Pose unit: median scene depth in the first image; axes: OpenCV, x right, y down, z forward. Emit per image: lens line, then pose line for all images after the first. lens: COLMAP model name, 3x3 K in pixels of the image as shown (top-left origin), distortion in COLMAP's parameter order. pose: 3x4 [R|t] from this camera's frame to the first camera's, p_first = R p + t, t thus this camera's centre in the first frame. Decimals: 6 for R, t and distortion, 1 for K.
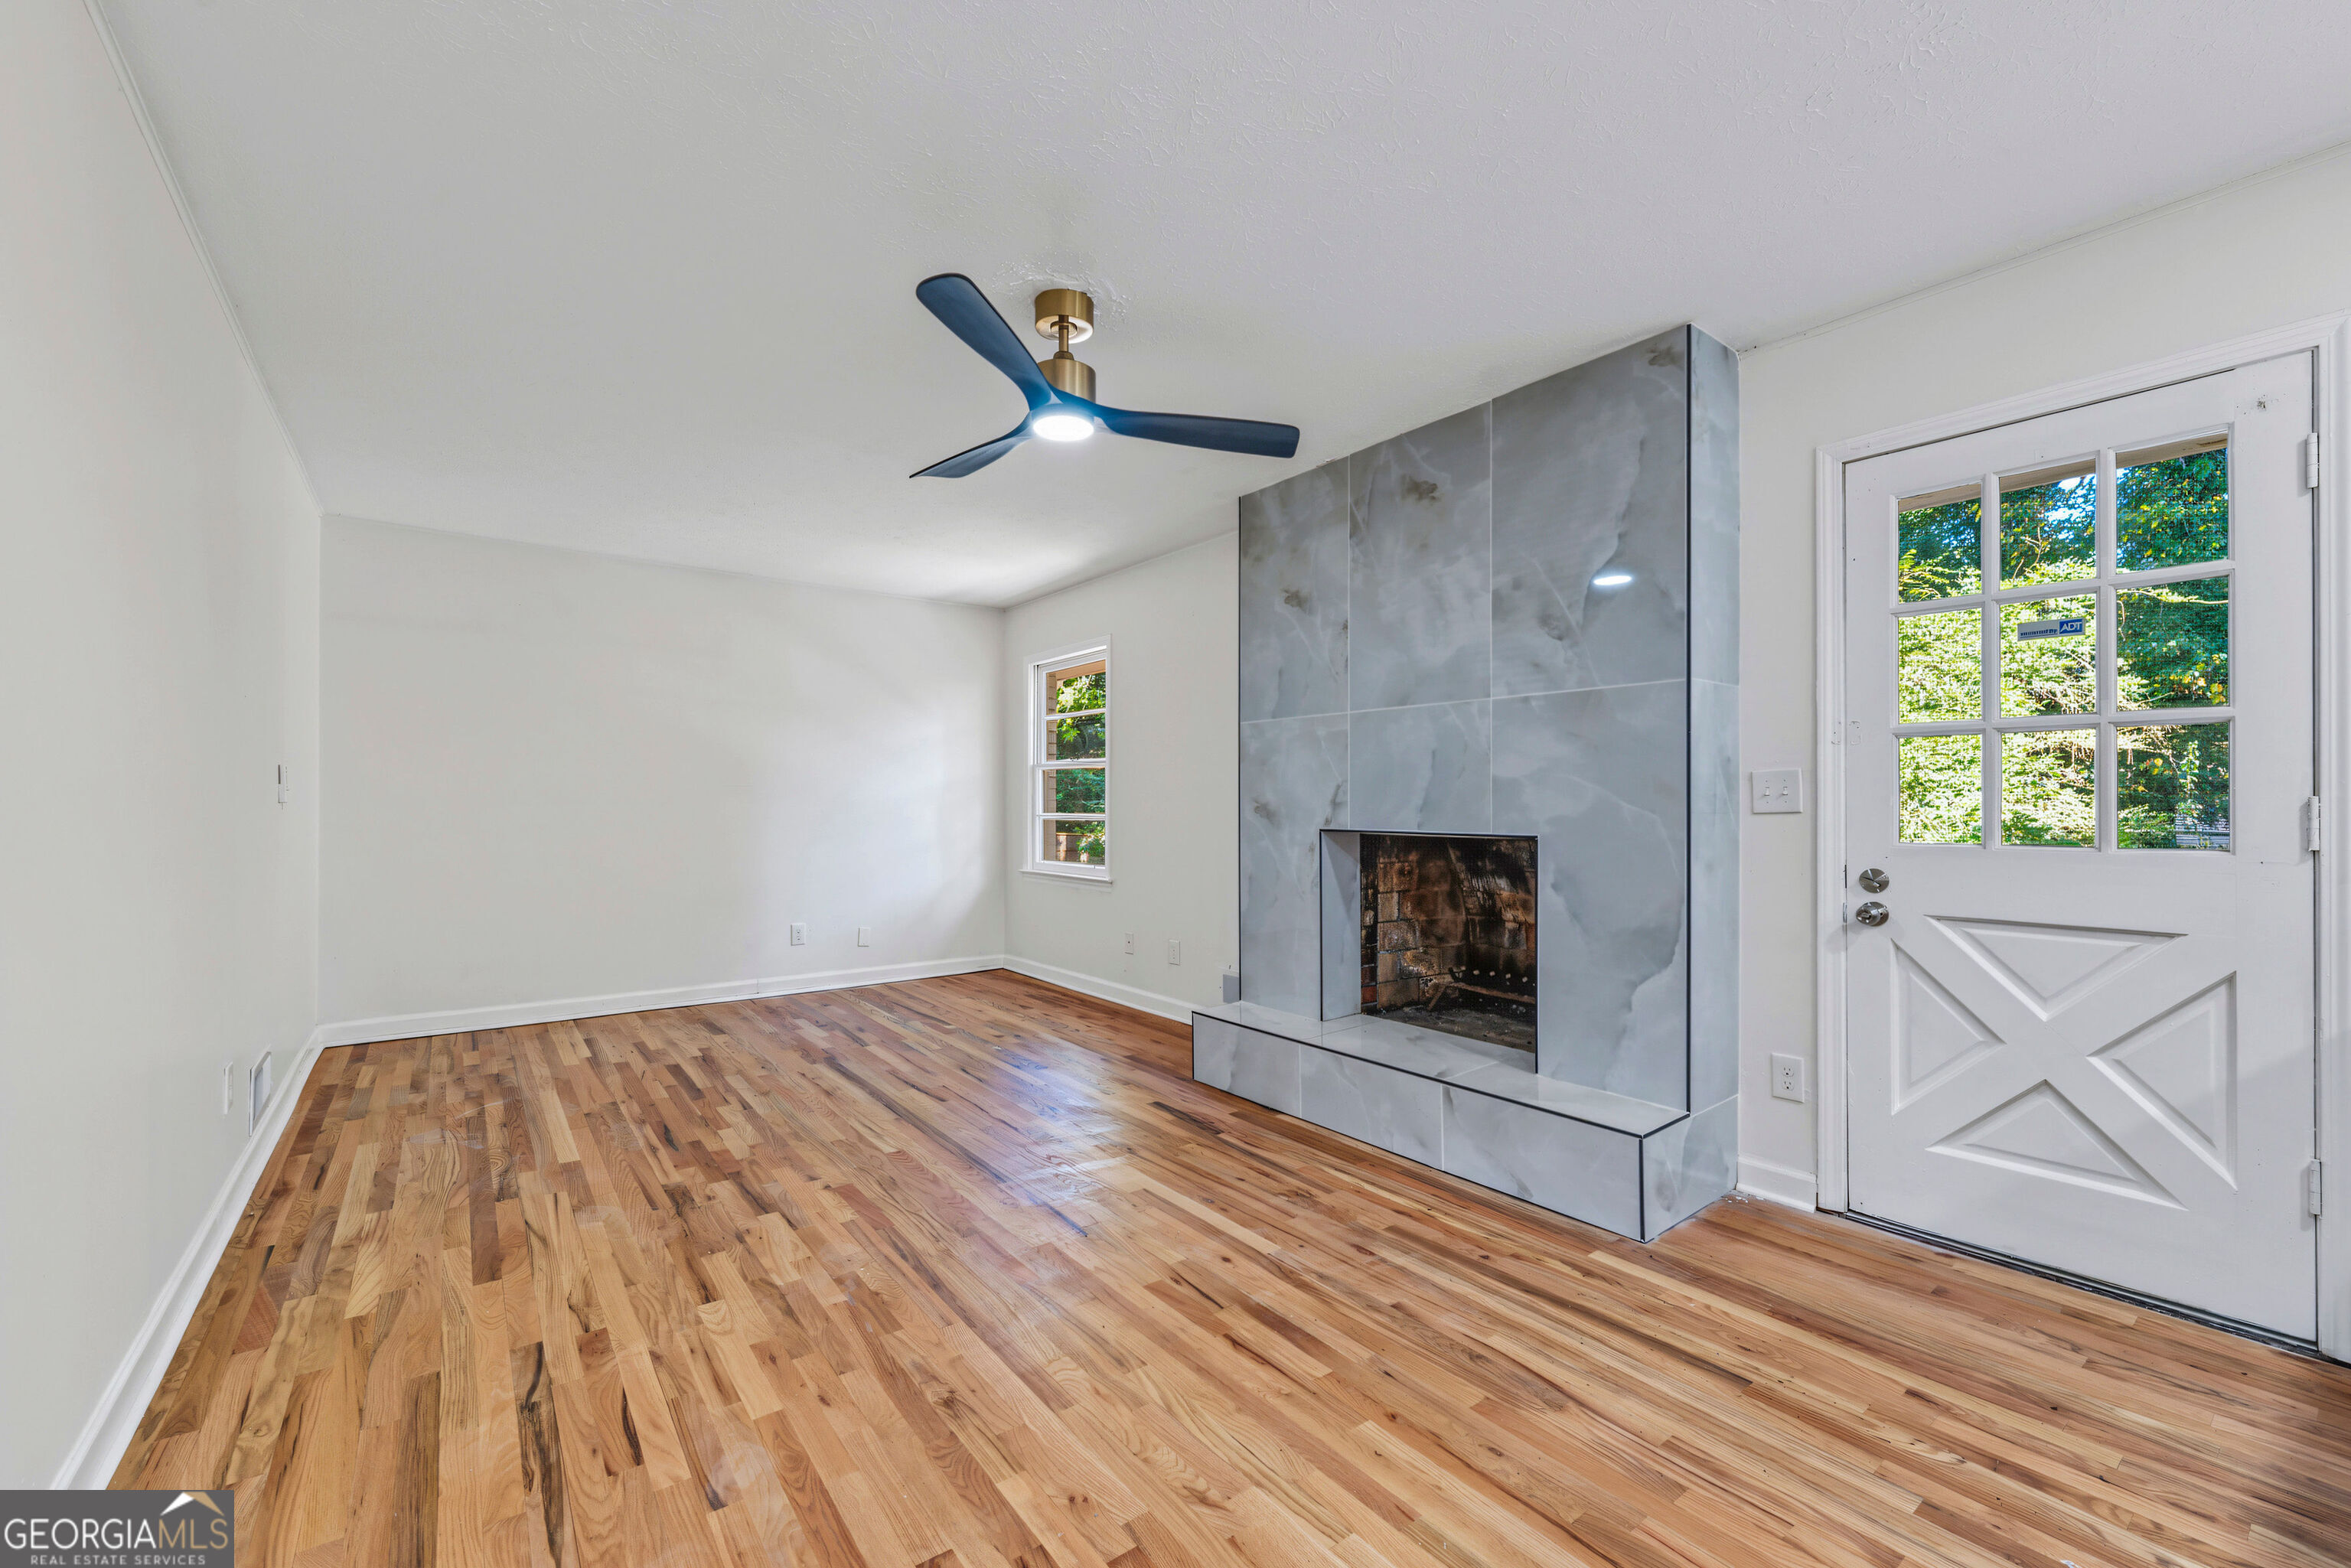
lens RADIAL K [[952.3, 0, 1160.8], [0, 952.3, 800.2], [0, 0, 1]] dist [0.002683, -0.000336]
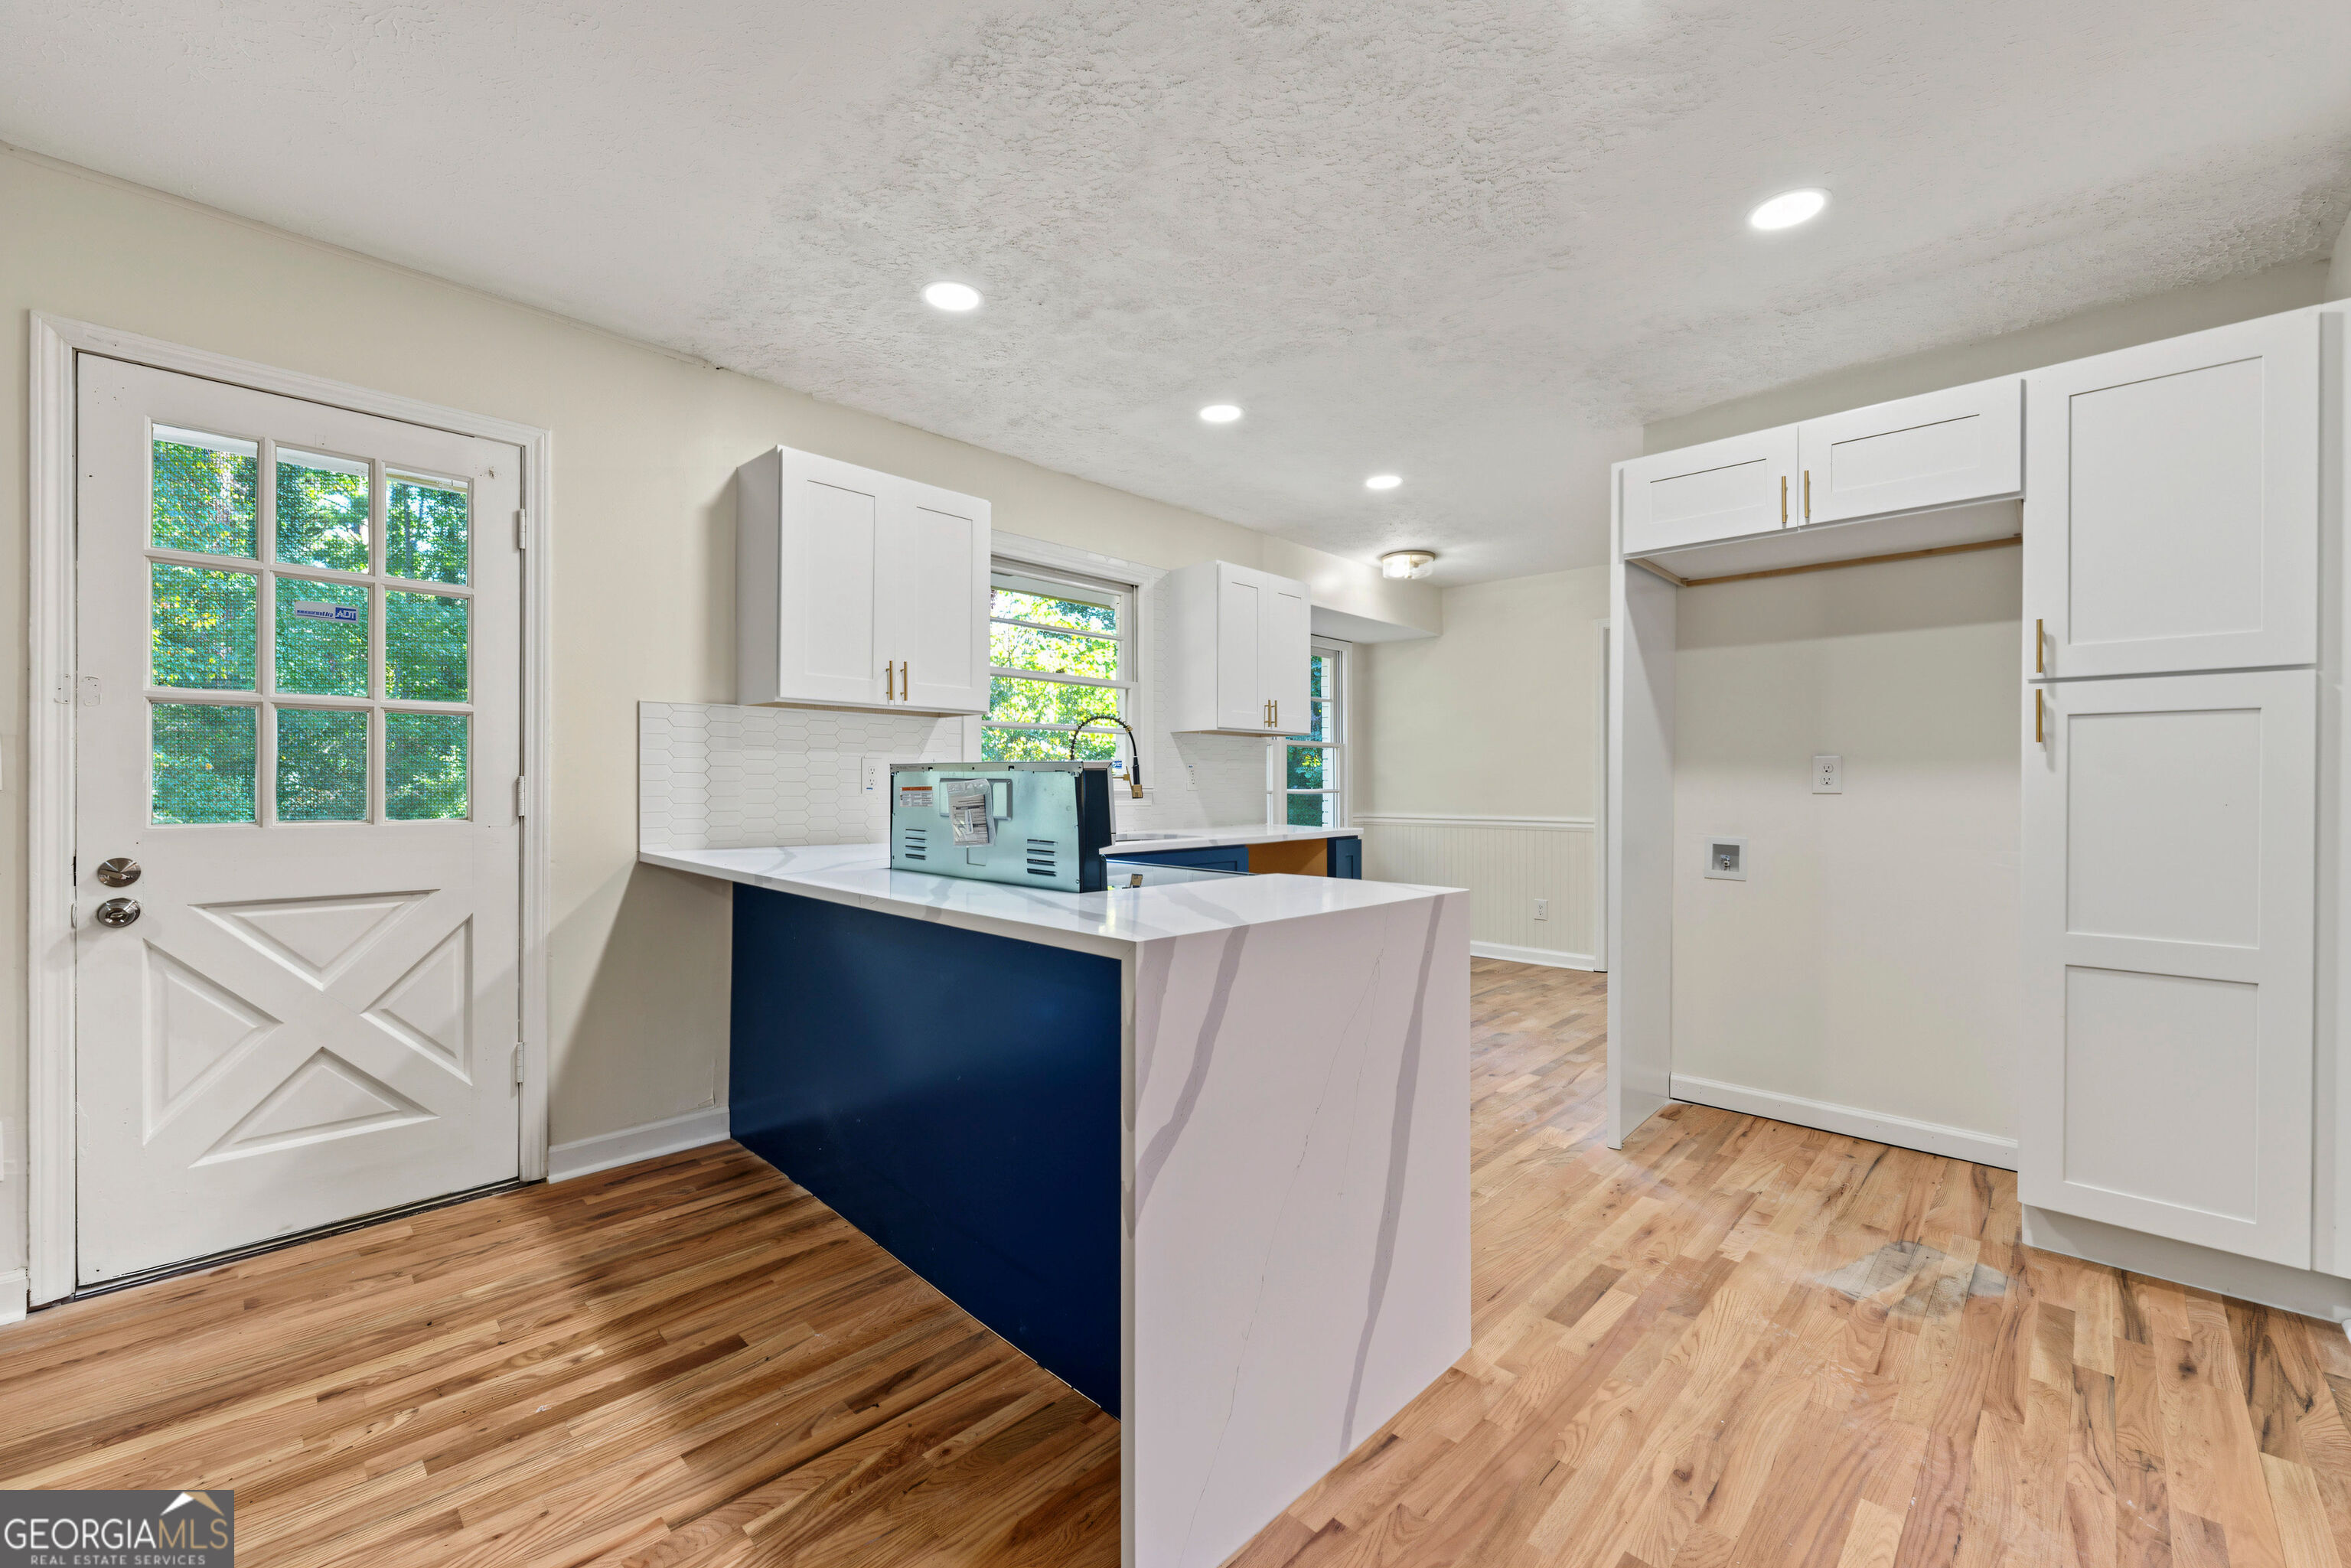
lens RADIAL K [[942.4, 0, 1161.2], [0, 942.4, 784.2], [0, 0, 1]] dist [-0.001225, -0.000074]
pose [[-0.149308, -0.001393, 0.988790, -0.196176], [-0.009393, 0.999956, -0.000010, -0.000852], [-0.988746, -0.009289, -0.149315, 0.229420]]
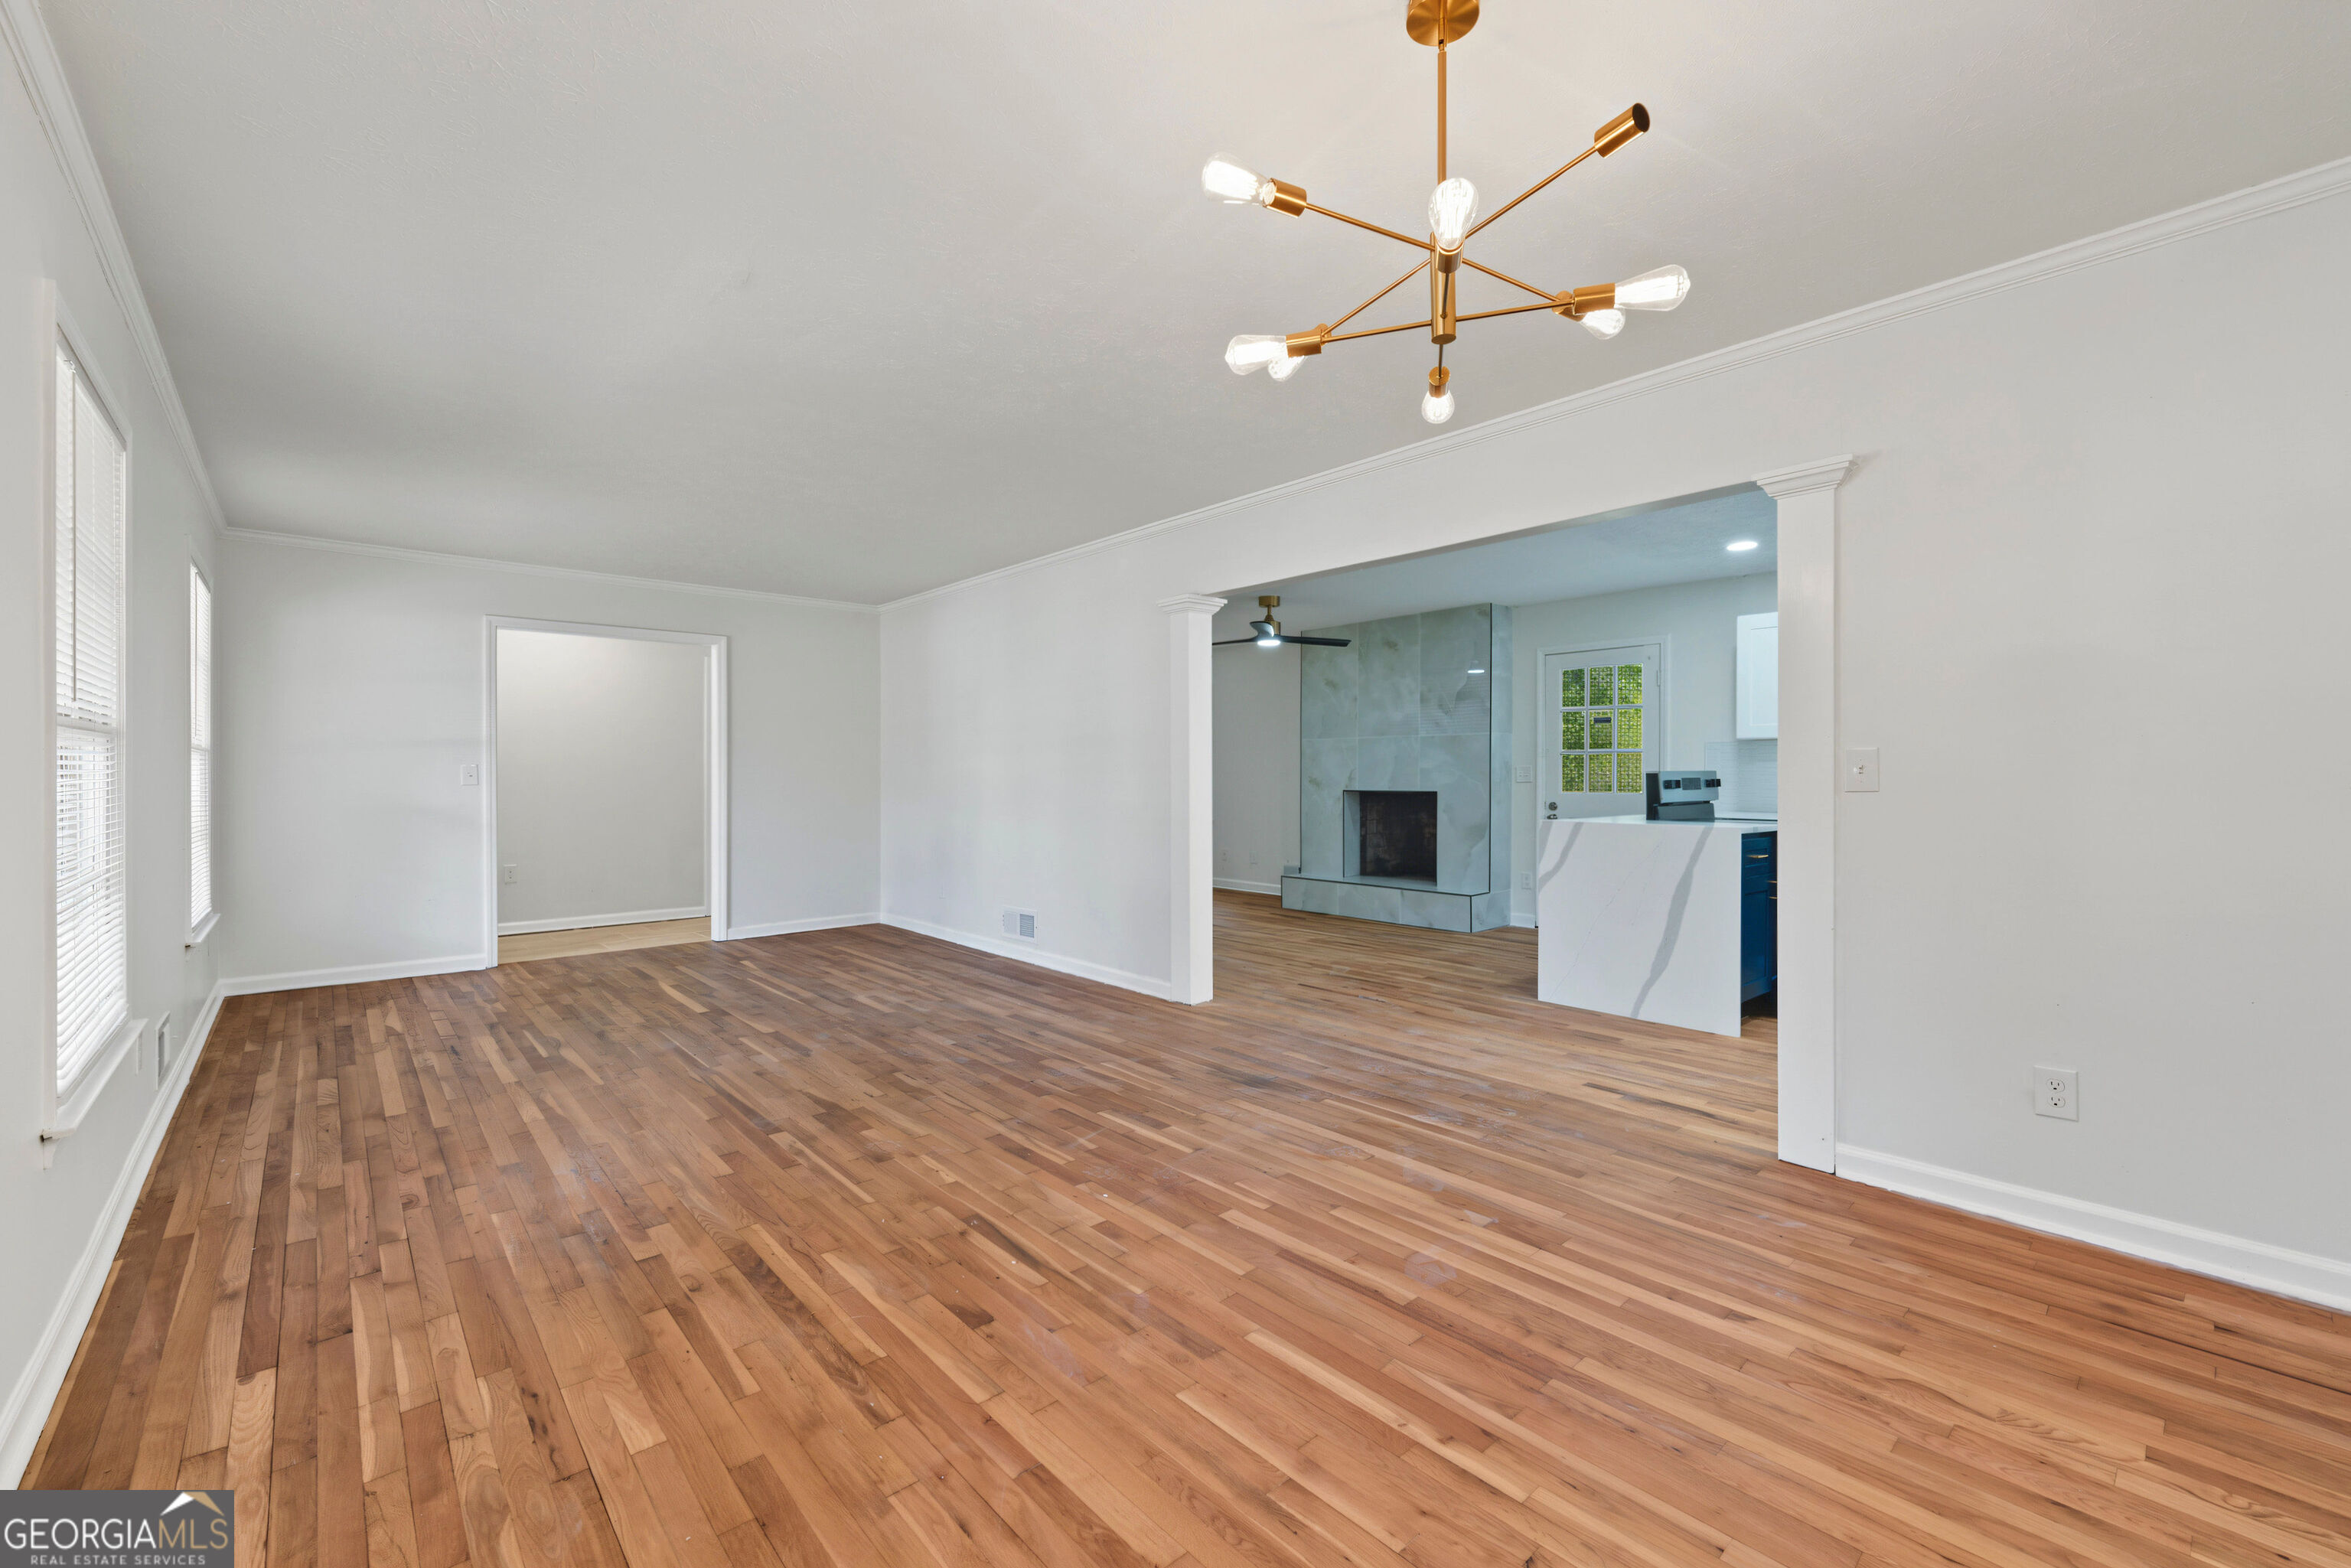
lens RADIAL K [[952.3, 0, 1156.3], [0, 952.3, 787.3], [0, 0, 1]] dist [0.002683, -0.000336]
pose [[0.997718, -0.000244, 0.067514, -0.606931], [-0.000693, 0.999904, 0.013854, -0.009204], [-0.067511, -0.013869, 0.997622, -1.721849]]
